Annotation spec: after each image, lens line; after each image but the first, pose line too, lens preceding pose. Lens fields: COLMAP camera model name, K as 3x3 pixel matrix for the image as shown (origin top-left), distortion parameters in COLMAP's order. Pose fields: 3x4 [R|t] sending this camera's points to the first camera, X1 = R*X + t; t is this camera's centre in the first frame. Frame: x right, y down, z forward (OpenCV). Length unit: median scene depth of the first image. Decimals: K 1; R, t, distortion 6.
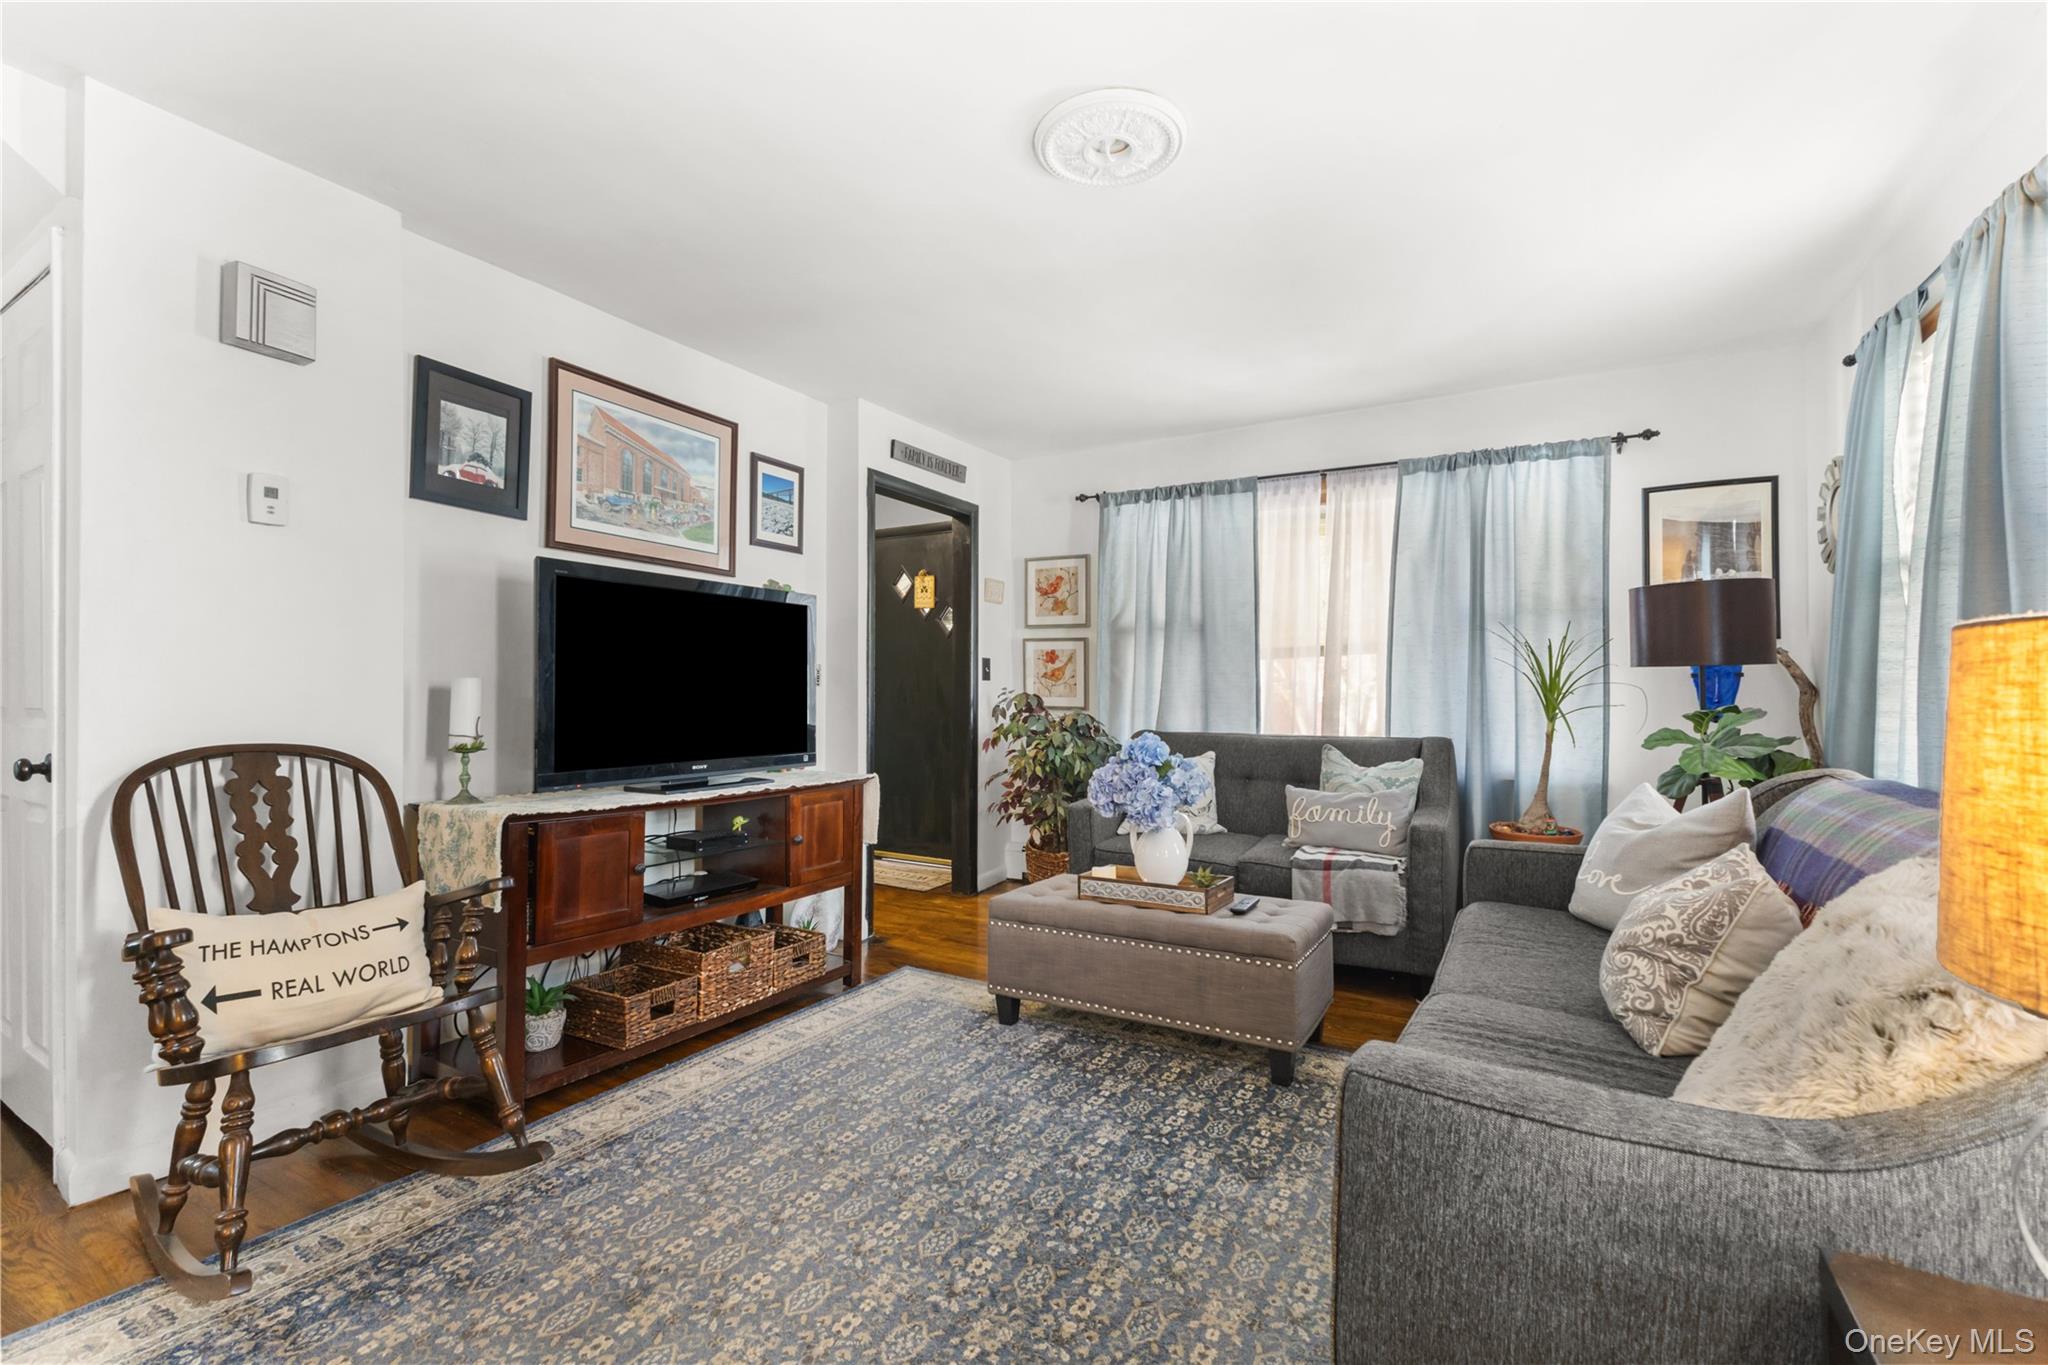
lens RADIAL K [[870.6, 0, 1029.4], [0, 870.6, 687.7], [0, 0, 1]] dist [0.010223, -0.000175]
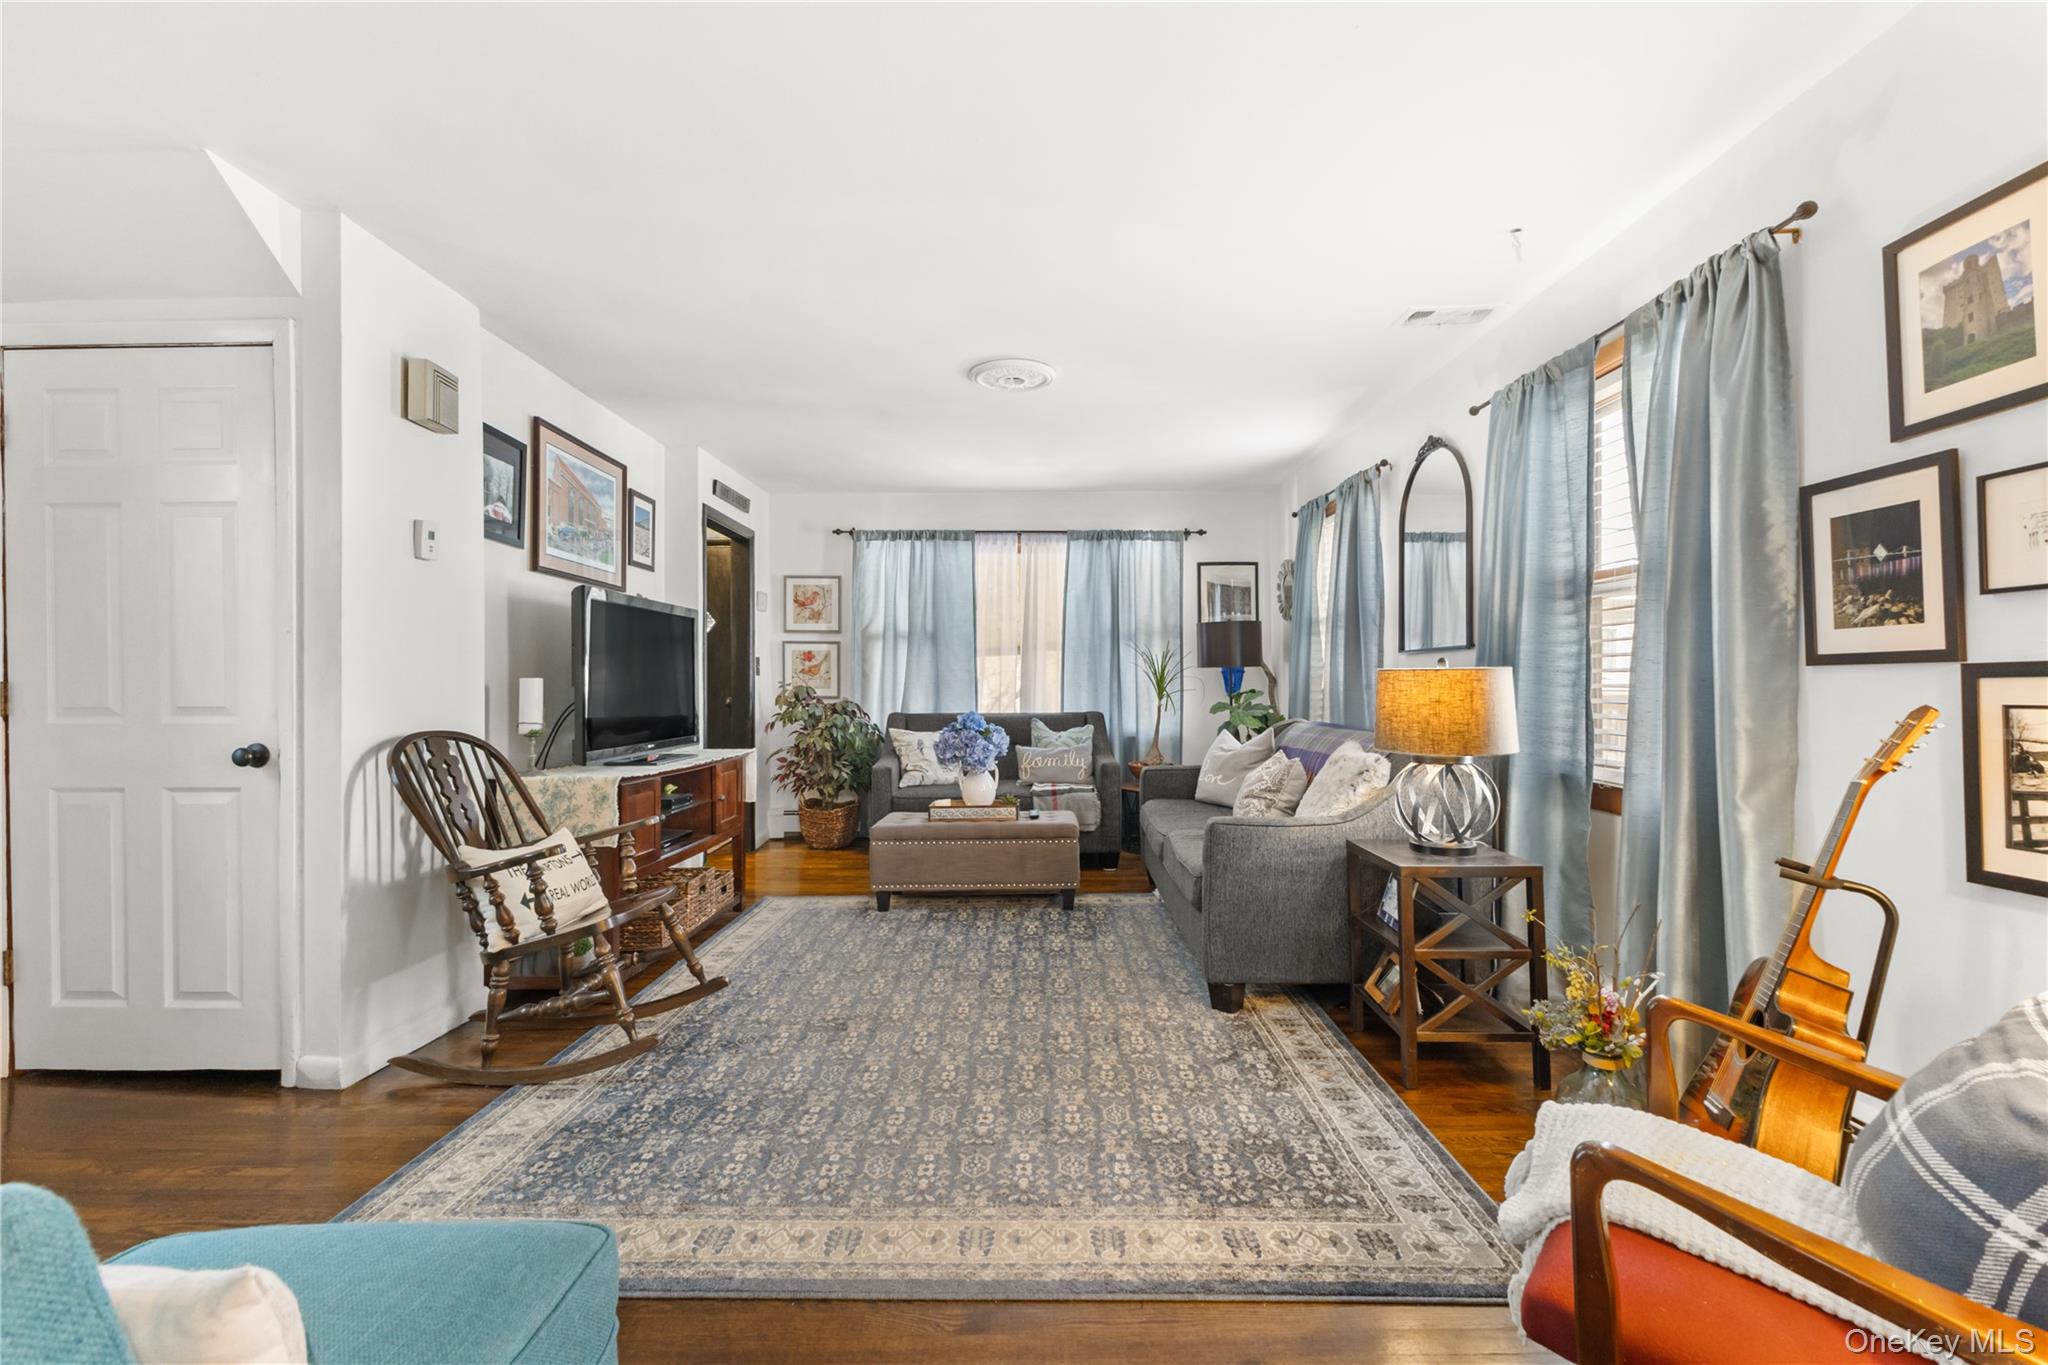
lens RADIAL K [[880.1, 0, 1016.4], [0, 880.1, 689.5], [0, 0, 1]] dist [-0.002876, -0.000176]
pose [[0.871351, -0.011317, 0.490530, -0.472893], [0.004537, 0.999877, 0.015010, -0.007977], [-0.490640, -0.010853, 0.871295, -0.340011]]
